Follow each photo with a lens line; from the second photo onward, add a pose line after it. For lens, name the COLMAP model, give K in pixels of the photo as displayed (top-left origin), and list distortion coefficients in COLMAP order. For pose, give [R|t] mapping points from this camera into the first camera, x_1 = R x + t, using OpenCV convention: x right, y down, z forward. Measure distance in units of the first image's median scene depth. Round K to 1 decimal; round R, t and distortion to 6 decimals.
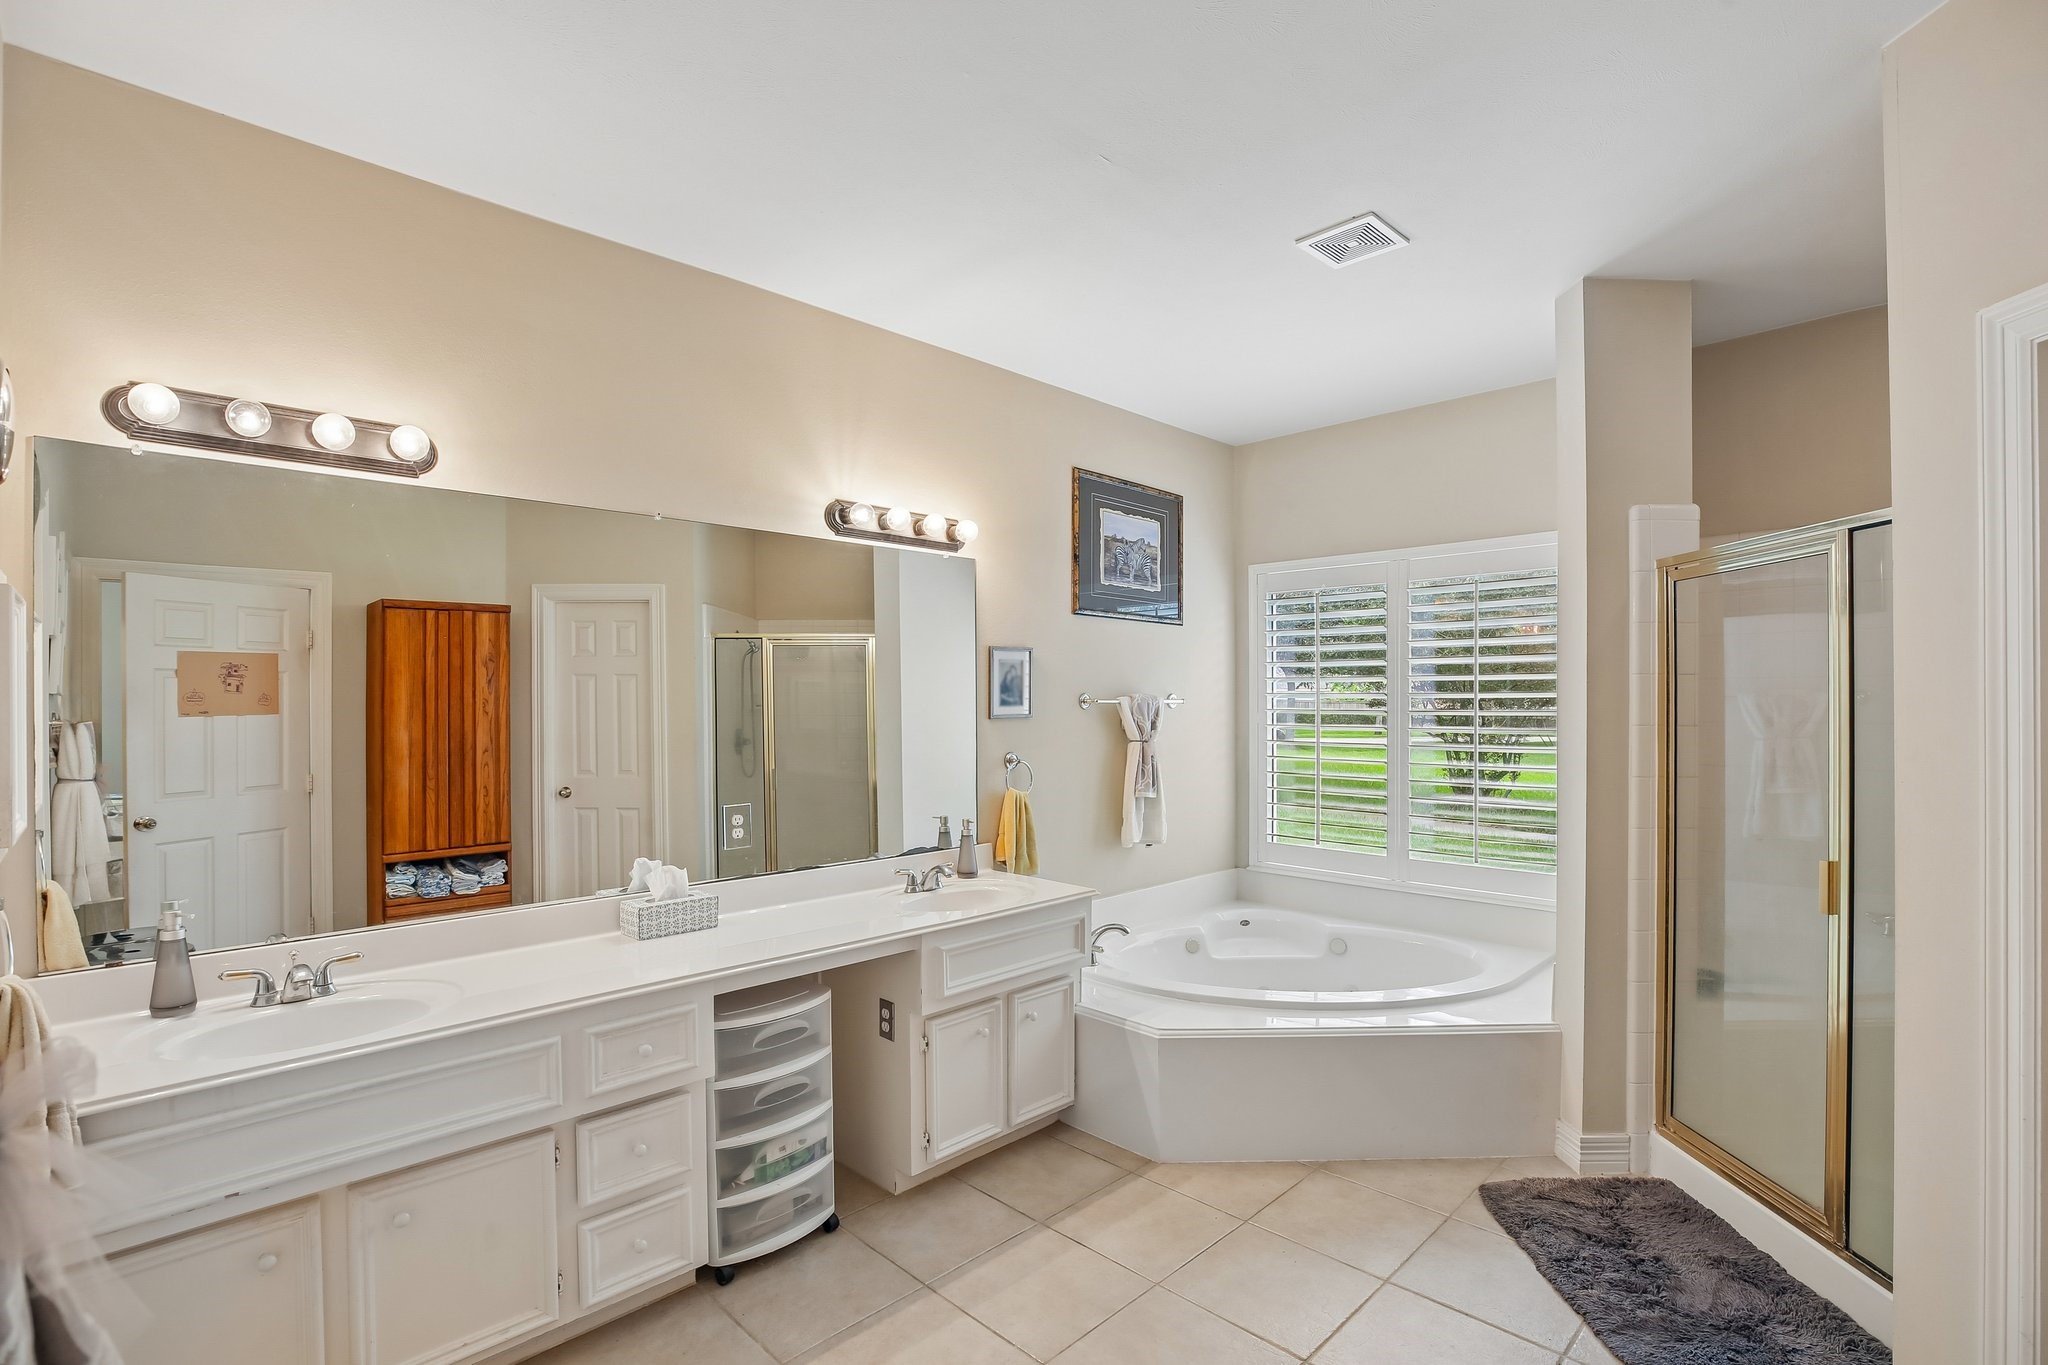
lens RADIAL K [[952.4, 0, 1027.0], [0, 952.4, 691.7], [0, 0, 1]] dist [-0.033652, 0.004632]
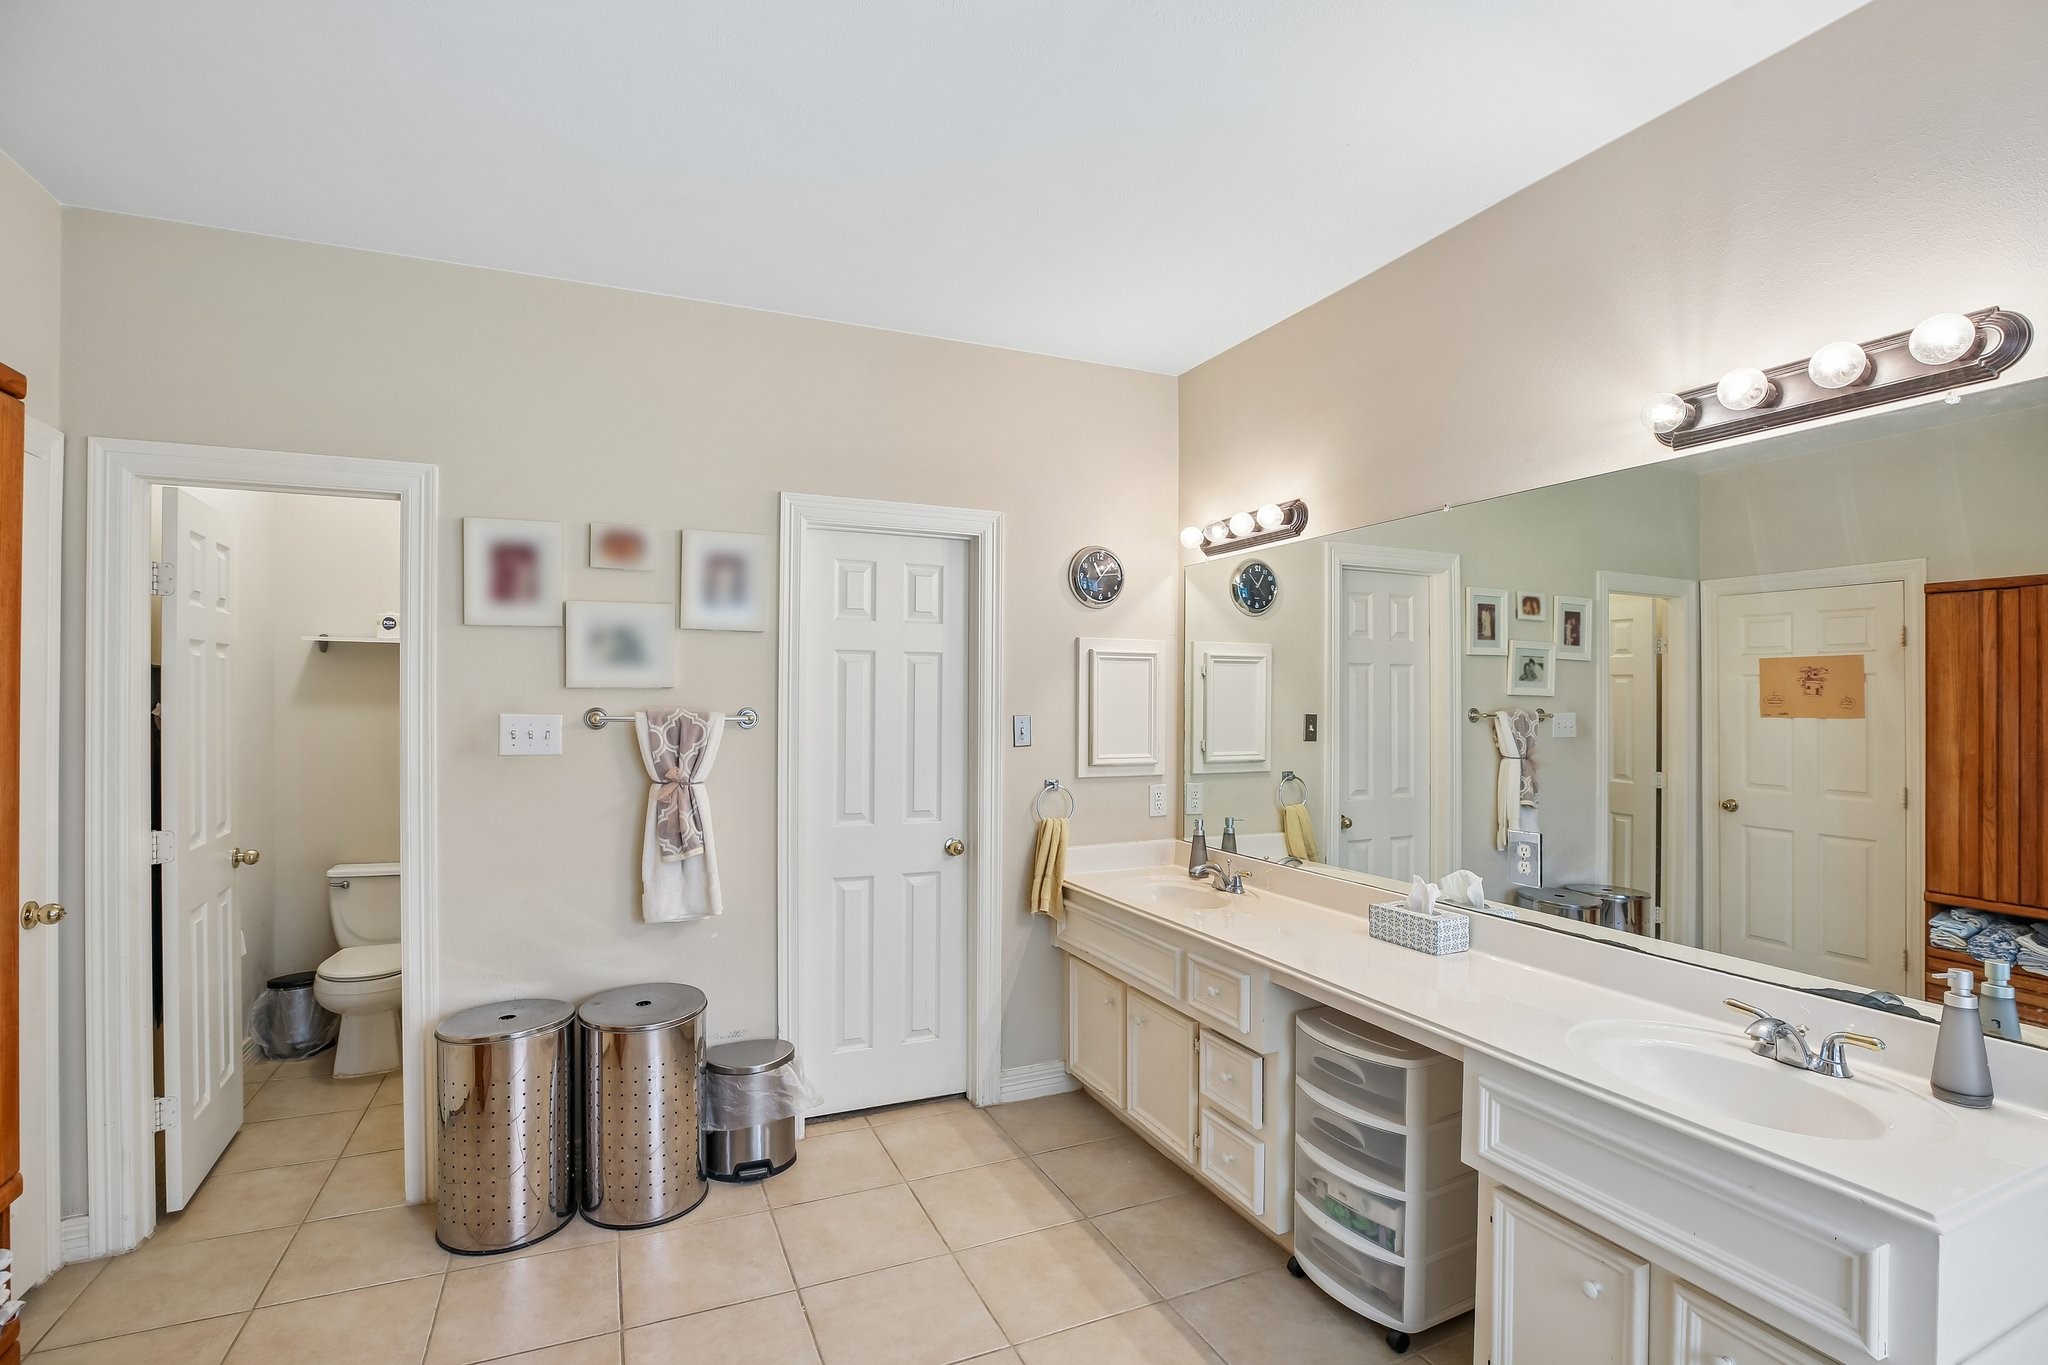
lens RADIAL K [[952.4, 0, 1022.4], [0, 952.4, 685.1], [0, 0, 1]] dist [-0.033652, 0.004632]
pose [[-0.334944, -0.007886, -0.942205, 0.377141], [-0.002635, 0.999969, -0.007433, -0.000845], [0.942234, -0.000007, -0.334955, 0.539346]]
